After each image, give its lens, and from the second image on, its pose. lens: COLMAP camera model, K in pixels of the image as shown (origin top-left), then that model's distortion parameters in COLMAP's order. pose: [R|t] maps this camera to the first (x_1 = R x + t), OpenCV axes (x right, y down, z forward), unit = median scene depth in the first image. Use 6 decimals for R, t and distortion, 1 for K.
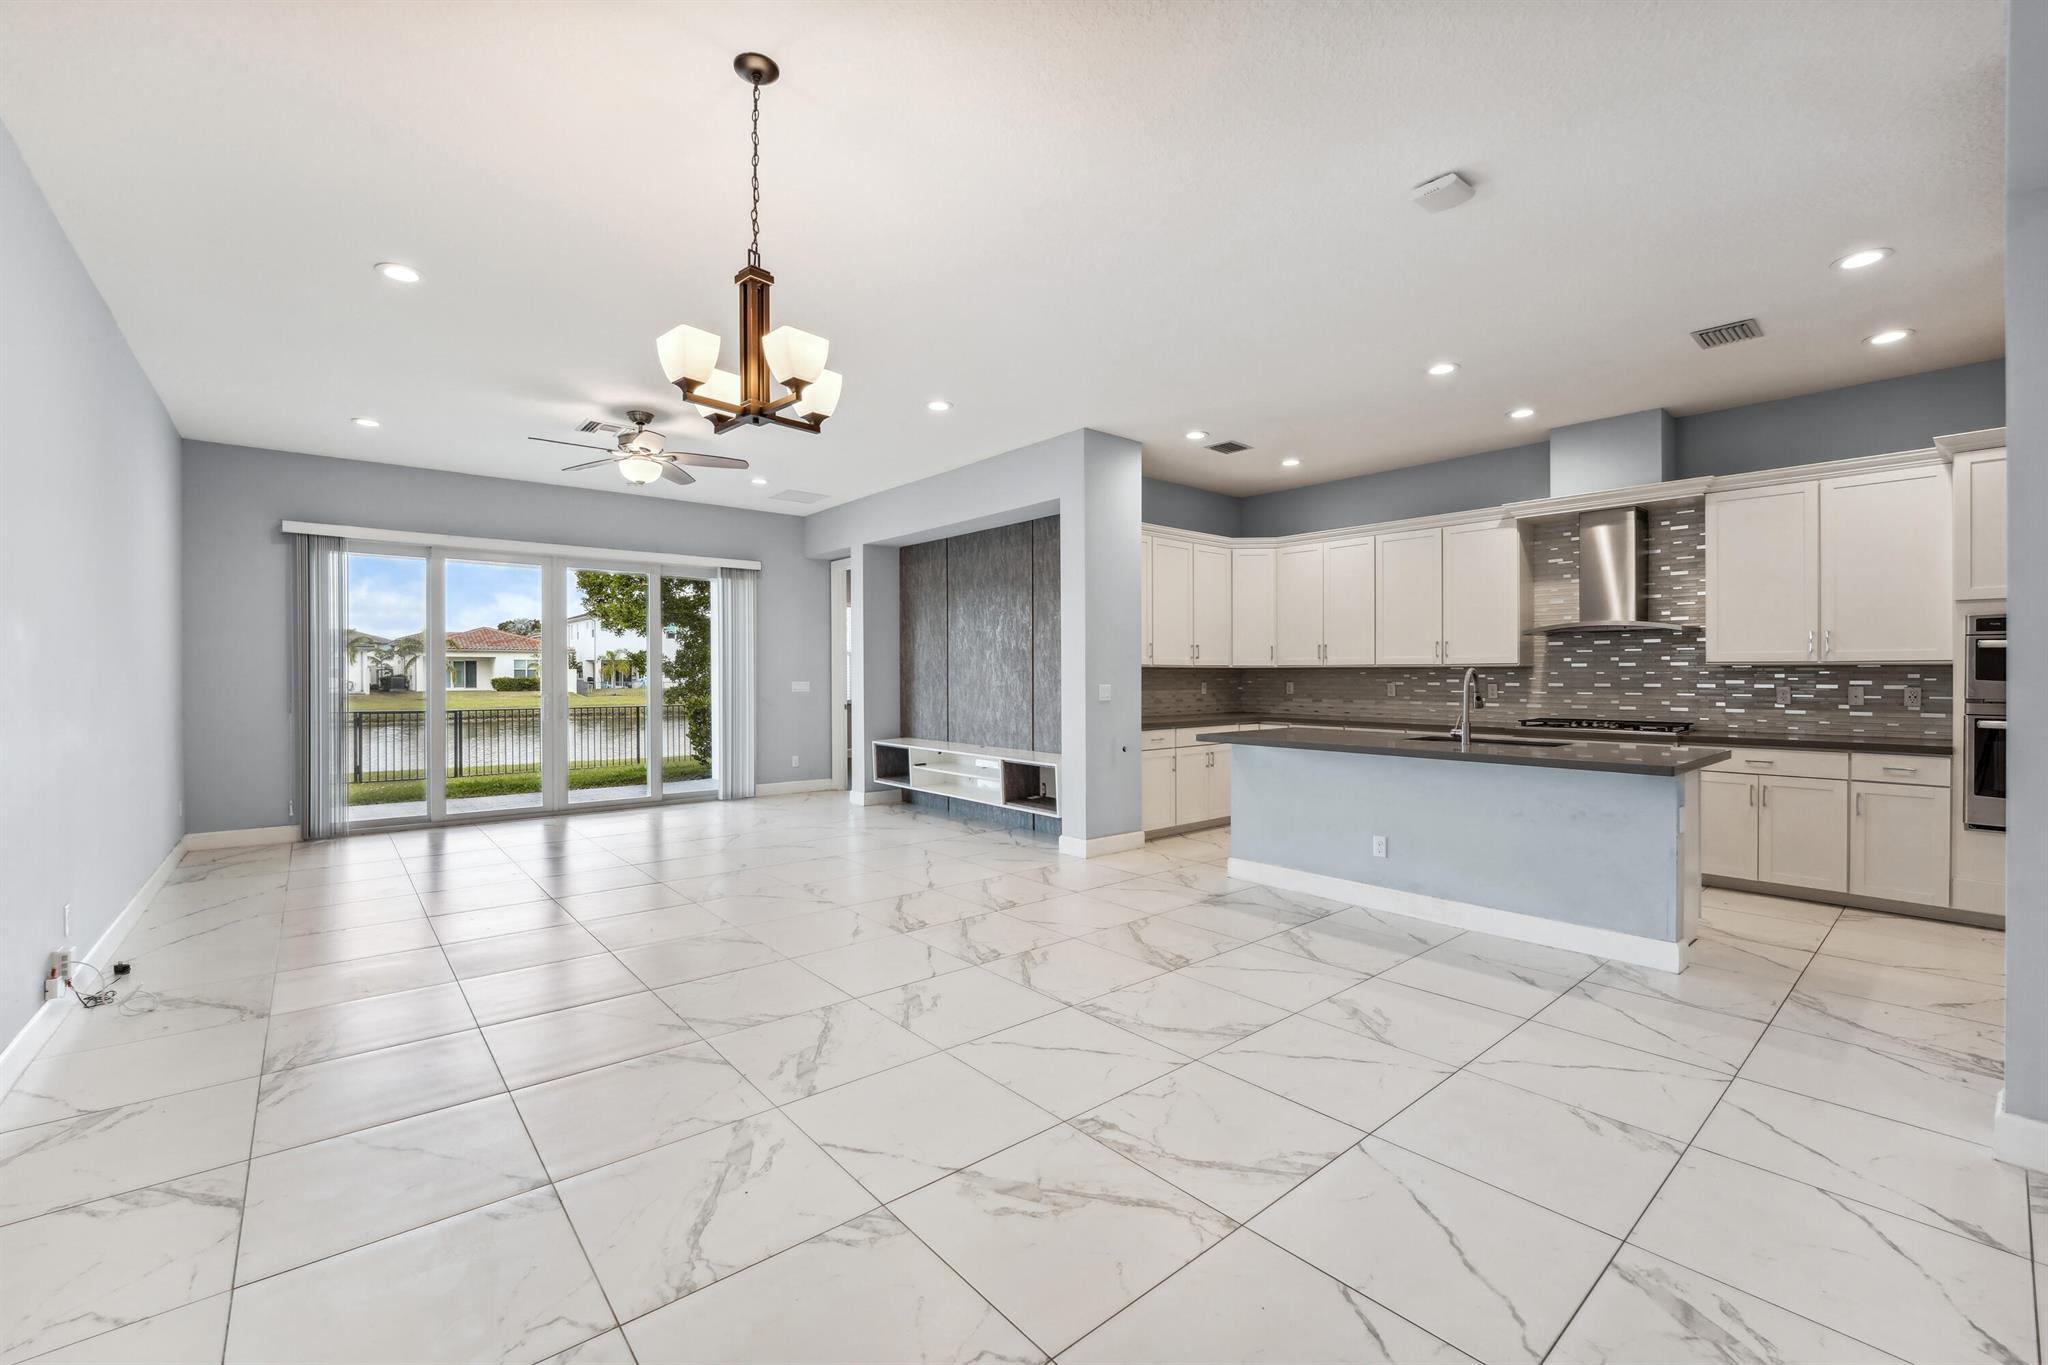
lens RADIAL K [[834.3, 0, 991.4], [0, 834.3, 678.5], [0, 0, 1]] dist [-0.020865, -0.000270]
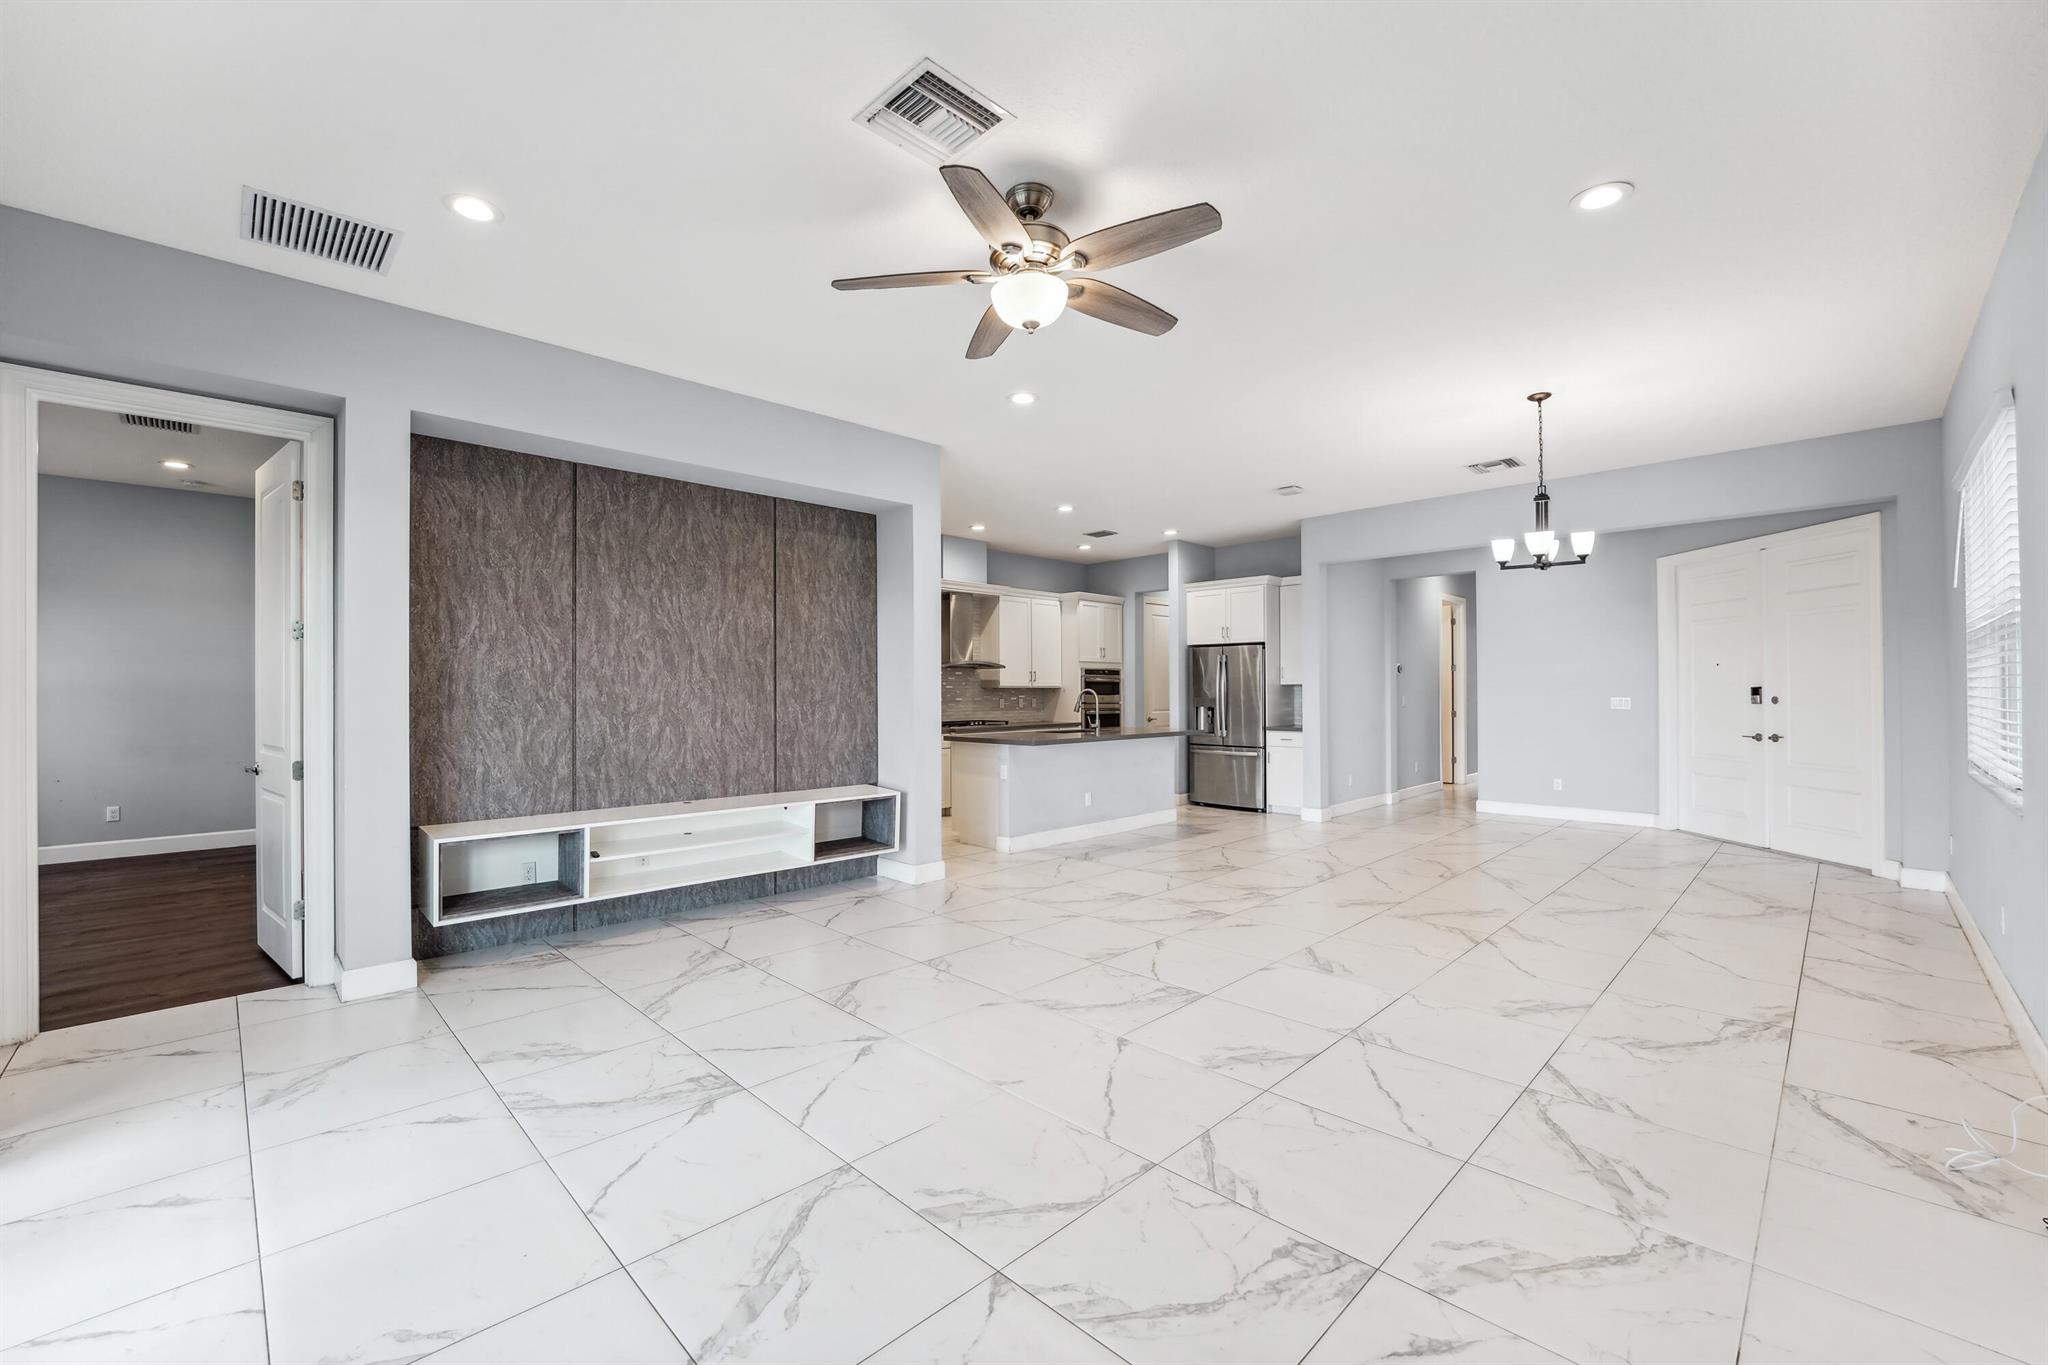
lens RADIAL K [[864.5, 0, 989.5], [0, 864.5, 686.0], [0, 0, 1]] dist [-0.021972, 0.000198]
pose [[-0.089994, 0.005433, 0.995928, -0.829191], [0.007949, 0.999957, -0.004737, -0.007934], [-0.995911, 0.007491, -0.090033, 0.933727]]
